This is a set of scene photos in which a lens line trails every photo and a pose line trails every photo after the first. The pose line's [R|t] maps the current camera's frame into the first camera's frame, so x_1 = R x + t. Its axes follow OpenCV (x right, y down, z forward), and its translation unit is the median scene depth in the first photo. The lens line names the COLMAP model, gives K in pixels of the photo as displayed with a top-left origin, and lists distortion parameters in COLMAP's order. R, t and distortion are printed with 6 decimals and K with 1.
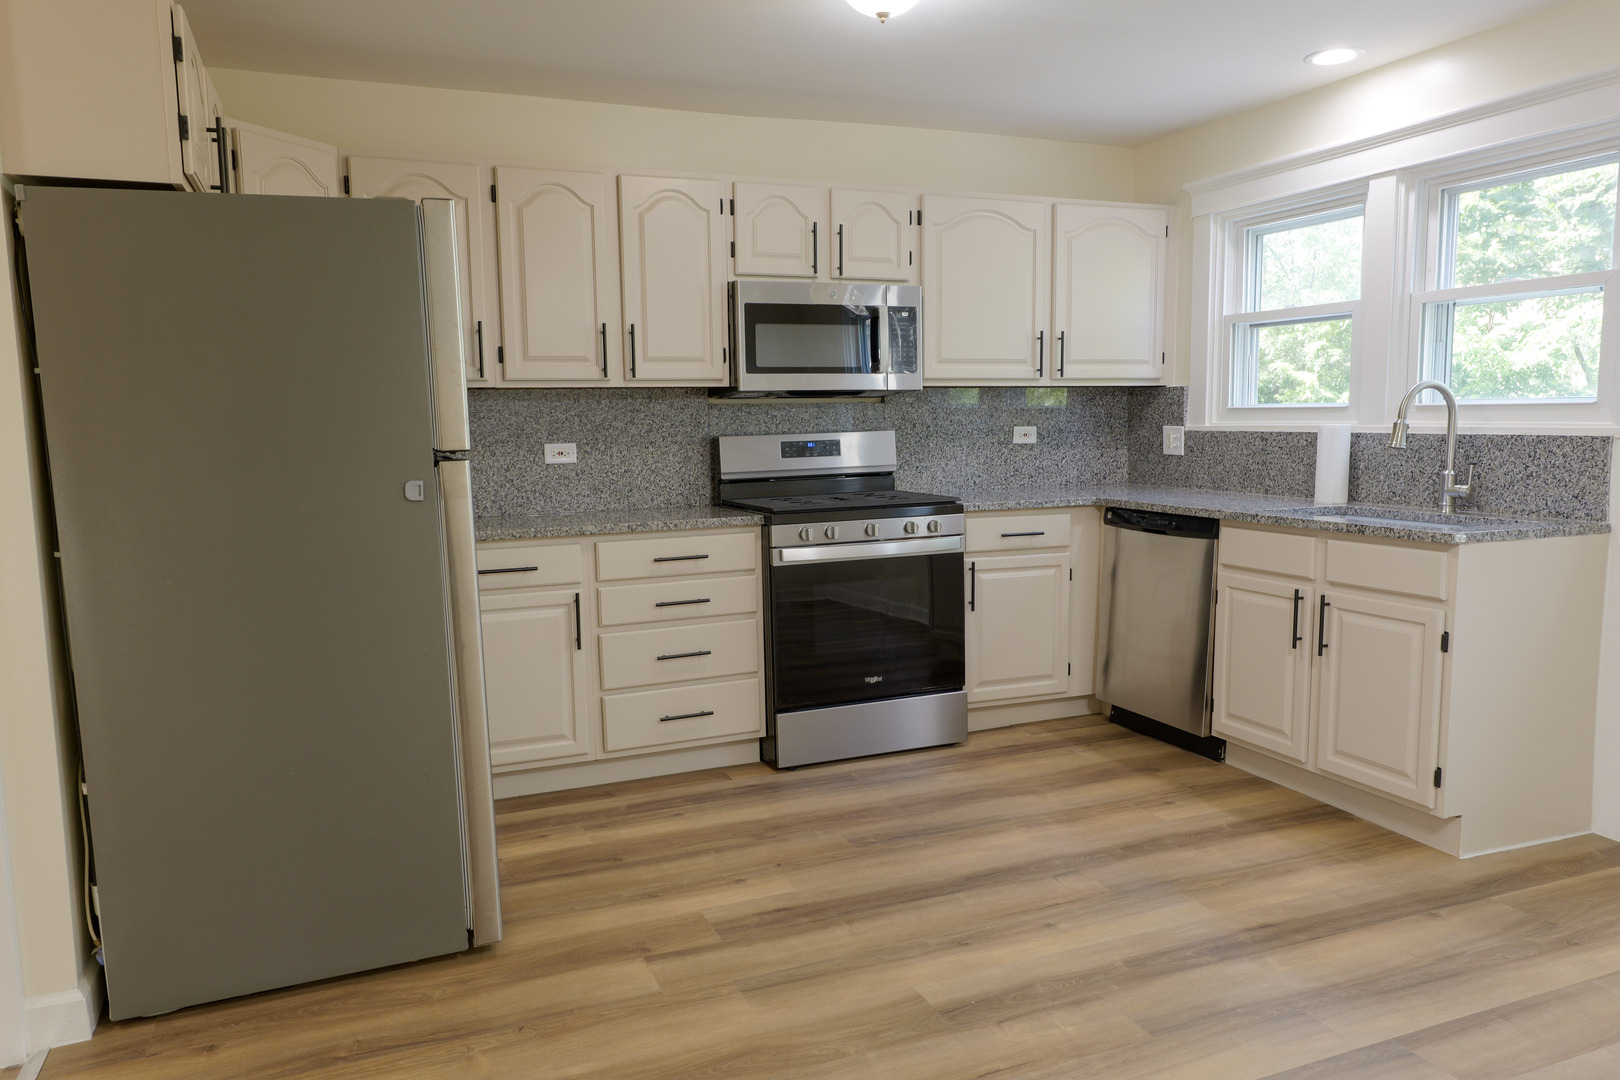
lens RADIAL K [[1136.9, 0, 812.6], [0, 1136.9, 541.0], [0, 0, 1]] dist [0.005492, -0.001274]
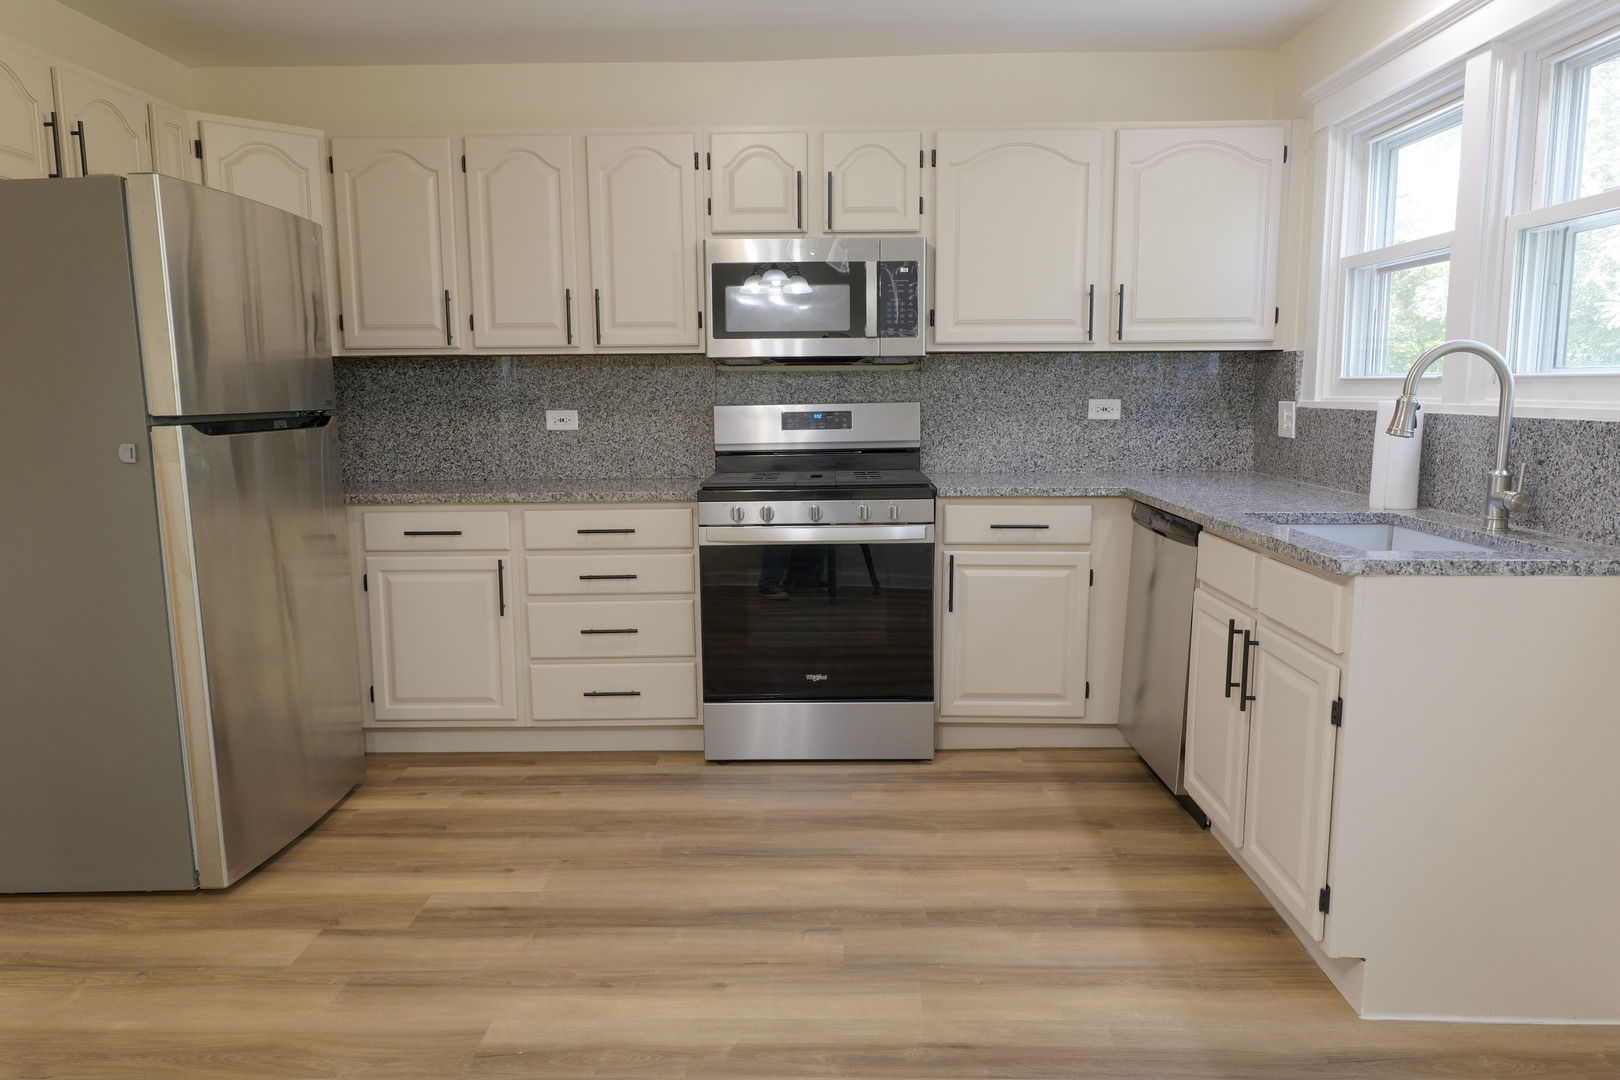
lens RADIAL K [[1136.9, 0, 811.4], [0, 1136.9, 538.9], [0, 0, 1]] dist [0.005492, -0.001274]
pose [[0.917016, 0.060778, -0.394192, 0.431660], [-0.050163, 0.998049, 0.037187, -0.023464], [0.395683, -0.014327, 0.918275, 0.182326]]
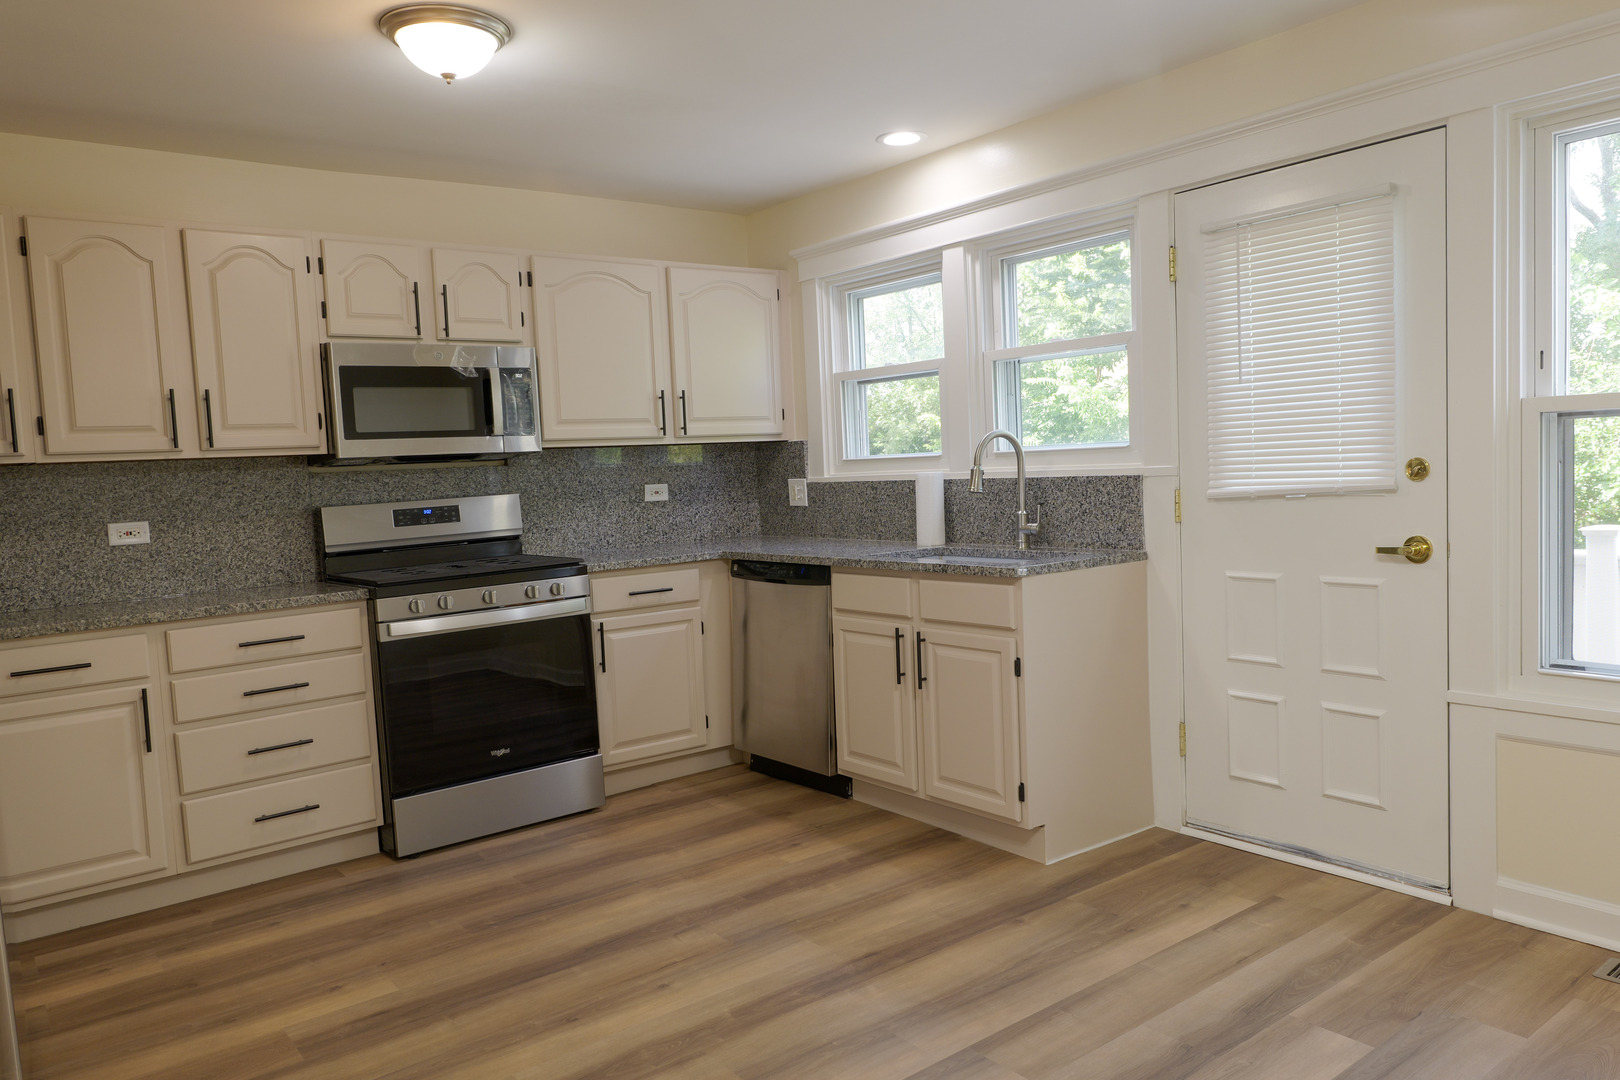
lens RADIAL K [[1136.9, 0, 811.8], [0, 1136.9, 539.5], [0, 0, 1]] dist [0.005492, -0.001274]
pose [[0.962748, -0.049708, 0.265792, 0.065097], [0.063379, 0.997058, -0.043104, 0.000664], [-0.262868, 0.058344, 0.963066, -0.007509]]
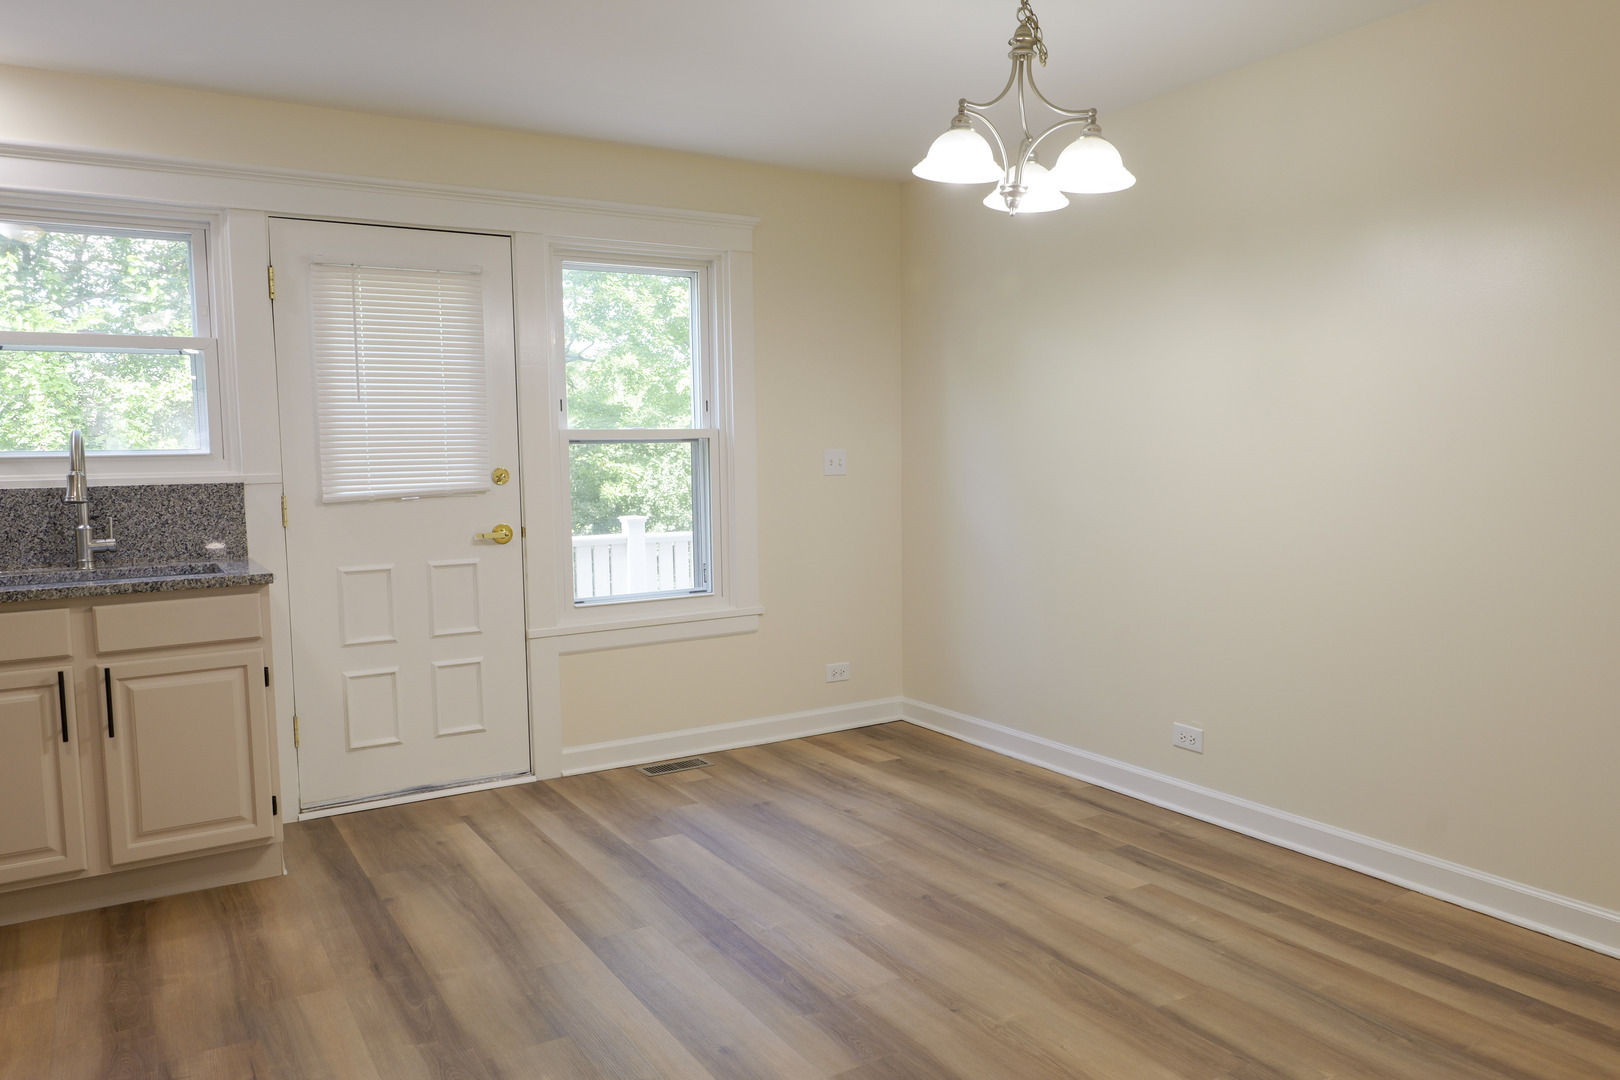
lens RADIAL K [[1136.9, 0, 816.5], [0, 1136.9, 540.4], [0, 0, 1]] dist [0.005492, -0.001274]
pose [[-0.162986, -0.066994, 0.984351, -0.459267], [0.126963, 0.987973, 0.088263, -0.053318], [-0.978425, 0.139362, -0.152520, 0.526285]]
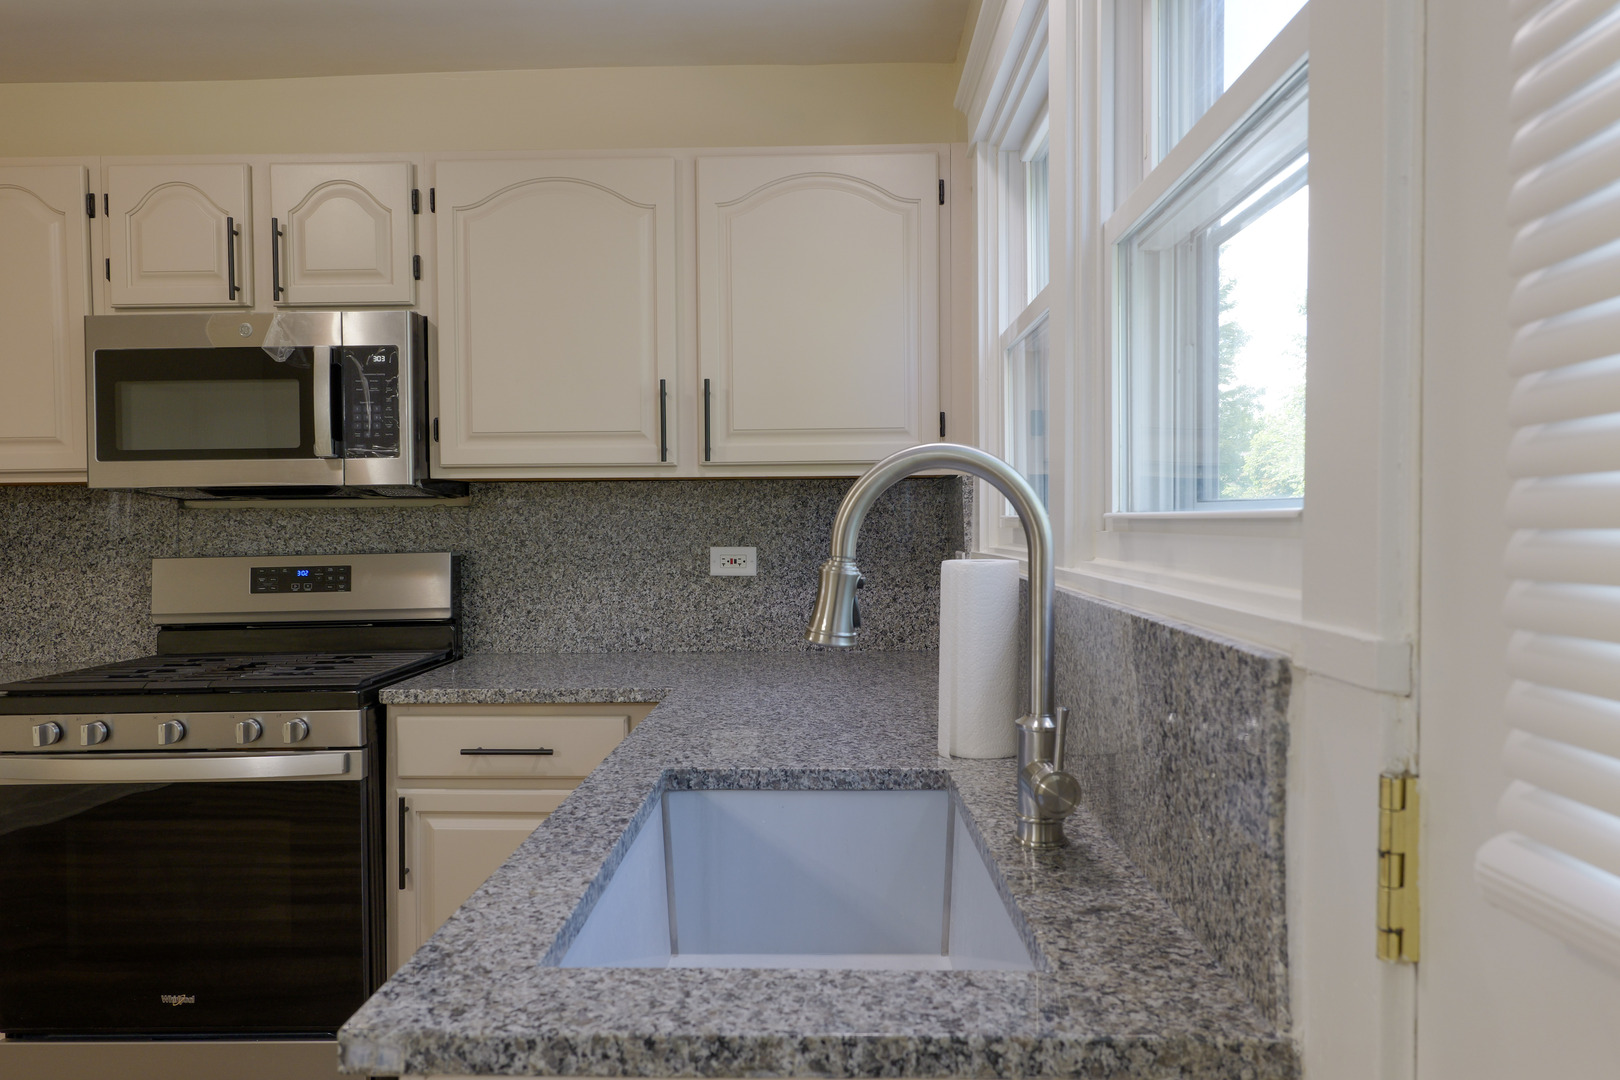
lens RADIAL K [[1136.9, 0, 808.9], [0, 1136.9, 540.5], [0, 0, 1]] dist [0.005492, -0.001274]
pose [[0.914986, 0.012856, -0.403280, 0.605356], [-0.048120, 0.995836, -0.077431, -0.080369], [0.400605, 0.090254, 0.911795, 0.640464]]
